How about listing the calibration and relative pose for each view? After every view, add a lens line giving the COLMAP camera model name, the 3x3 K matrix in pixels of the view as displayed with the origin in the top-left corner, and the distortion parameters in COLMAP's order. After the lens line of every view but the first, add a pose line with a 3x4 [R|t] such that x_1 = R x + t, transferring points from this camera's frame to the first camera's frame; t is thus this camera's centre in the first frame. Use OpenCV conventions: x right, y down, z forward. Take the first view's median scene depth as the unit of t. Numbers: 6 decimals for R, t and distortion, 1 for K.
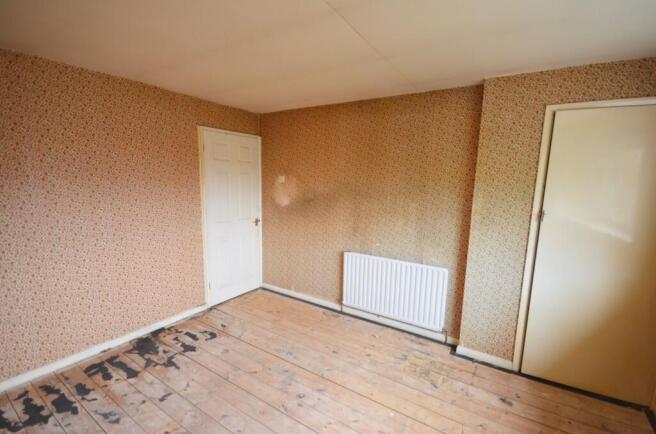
lens RADIAL K [[286.7, 0, 327.1], [0, 286.7, 219.7], [0, 0, 1]] dist [0.002956, -0.004595]
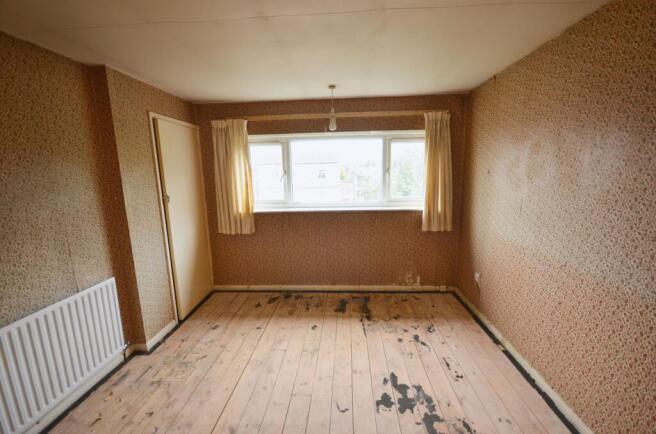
lens RADIAL K [[286.7, 0, 336.7], [0, 286.7, 222.9], [0, 0, 1]] dist [0.002956, -0.004595]
pose [[-0.511326, -0.160019, 0.844357, -0.726918], [0.137915, 0.954498, 0.264411, -0.138958], [-0.848248, 0.251650, -0.465990, 0.925841]]
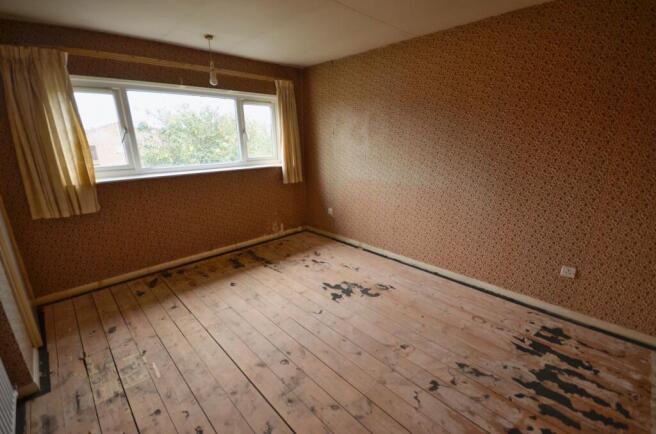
lens RADIAL K [[286.7, 0, 337.2], [0, 286.7, 222.0], [0, 0, 1]] dist [0.002956, -0.004595]
pose [[-0.978485, -0.069690, 0.194190, -0.377538], [0.020552, 0.903619, 0.427844, -0.183180], [-0.205290, 0.422630, -0.882746, 1.473554]]
